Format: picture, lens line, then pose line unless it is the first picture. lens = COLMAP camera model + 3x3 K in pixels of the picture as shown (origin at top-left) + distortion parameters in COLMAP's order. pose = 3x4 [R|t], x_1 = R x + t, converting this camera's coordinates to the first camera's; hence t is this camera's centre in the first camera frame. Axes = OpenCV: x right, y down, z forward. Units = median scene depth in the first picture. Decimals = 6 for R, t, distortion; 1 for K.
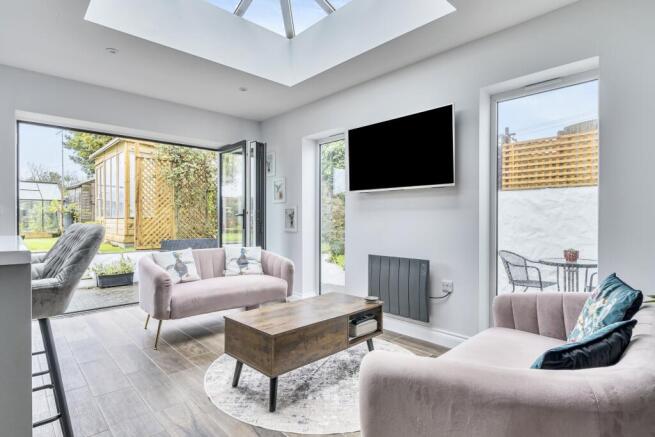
lens RADIAL K [[342.3, 0, 327.5], [0, 342.3, 218.5], [0, 0, 1]] dist [-0.000967, -0.000111]
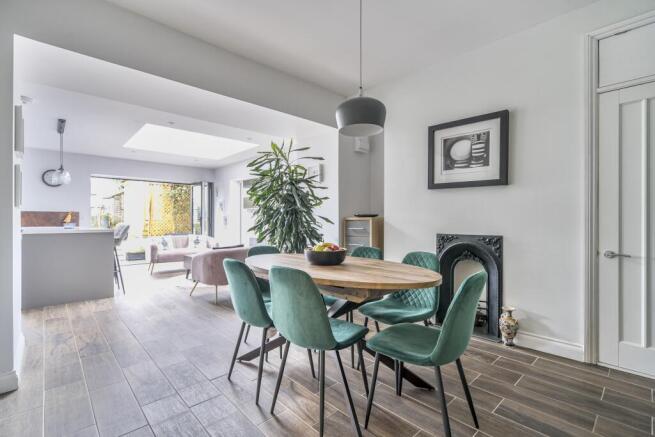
lens RADIAL K [[301.9, 0, 327.5], [0, 301.9, 218.5], [0, 0, 1]] dist [0.000431, 0.000034]
pose [[1.000000, 0.000258, 0.000363, 0.473313], [-0.000257, 0.999995, -0.003293, -0.008418], [-0.000364, 0.003293, 0.999995, -0.725222]]
